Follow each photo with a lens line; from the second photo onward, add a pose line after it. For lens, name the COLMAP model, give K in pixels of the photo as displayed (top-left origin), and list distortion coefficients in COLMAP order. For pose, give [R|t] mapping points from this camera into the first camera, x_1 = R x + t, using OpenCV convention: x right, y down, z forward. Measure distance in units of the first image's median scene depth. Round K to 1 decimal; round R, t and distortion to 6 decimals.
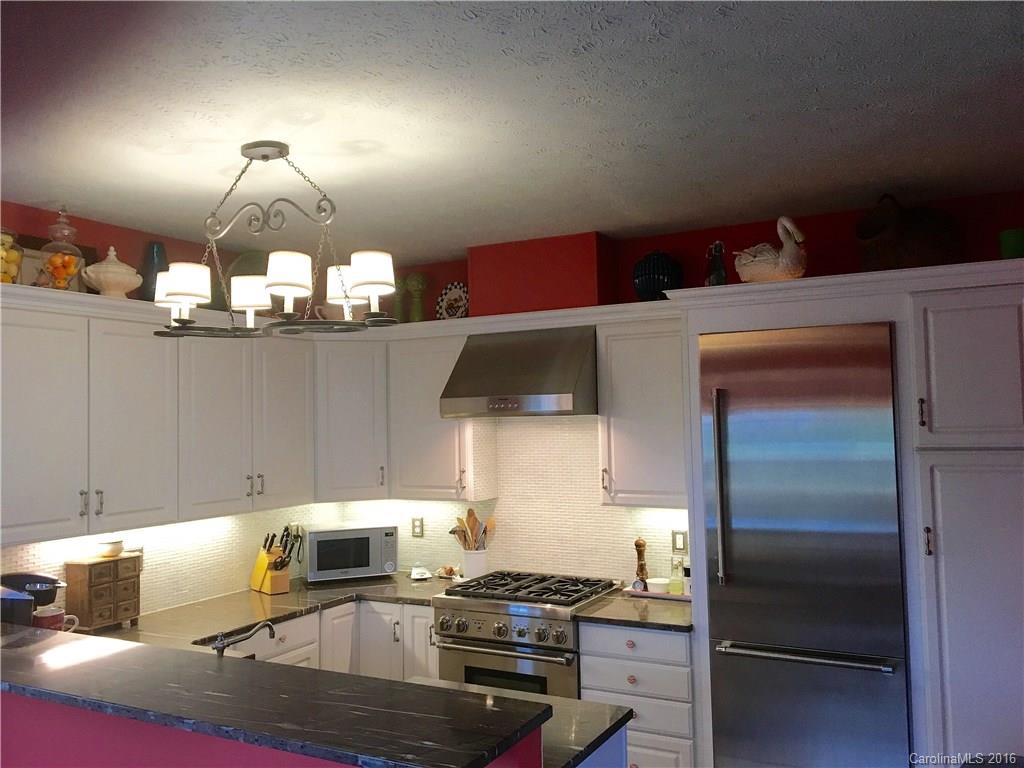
lens RADIAL K [[871.1, 0, 516.1], [0, 871.1, 374.3], [0, 0, 1]] dist [0.047703, -0.052460]
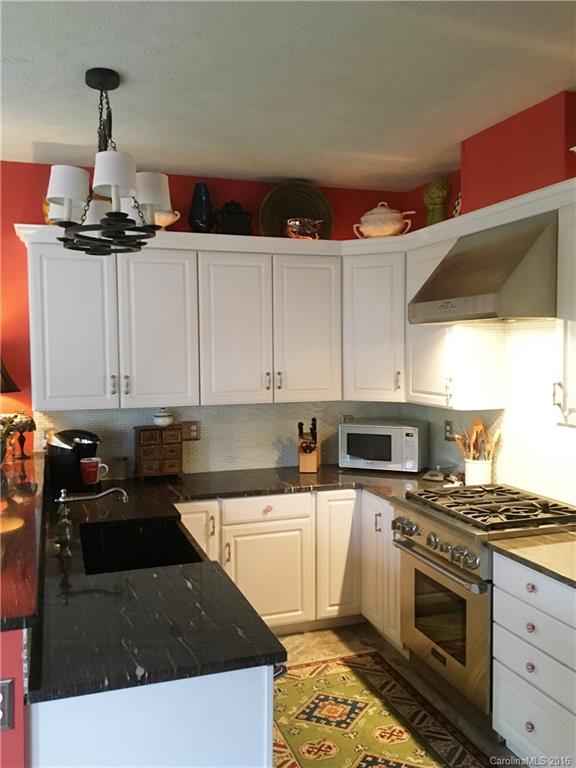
lens RADIAL K [[684.5, 0, 292.5], [0, 684.5, 387.8], [0, 0, 1]] dist [0.020555, -0.033275]
pose [[0.729980, 0.057118, -0.681077, 0.354804], [0.027792, 0.993197, 0.113081, 0.030702], [0.682903, -0.101476, 0.723427, 0.336685]]
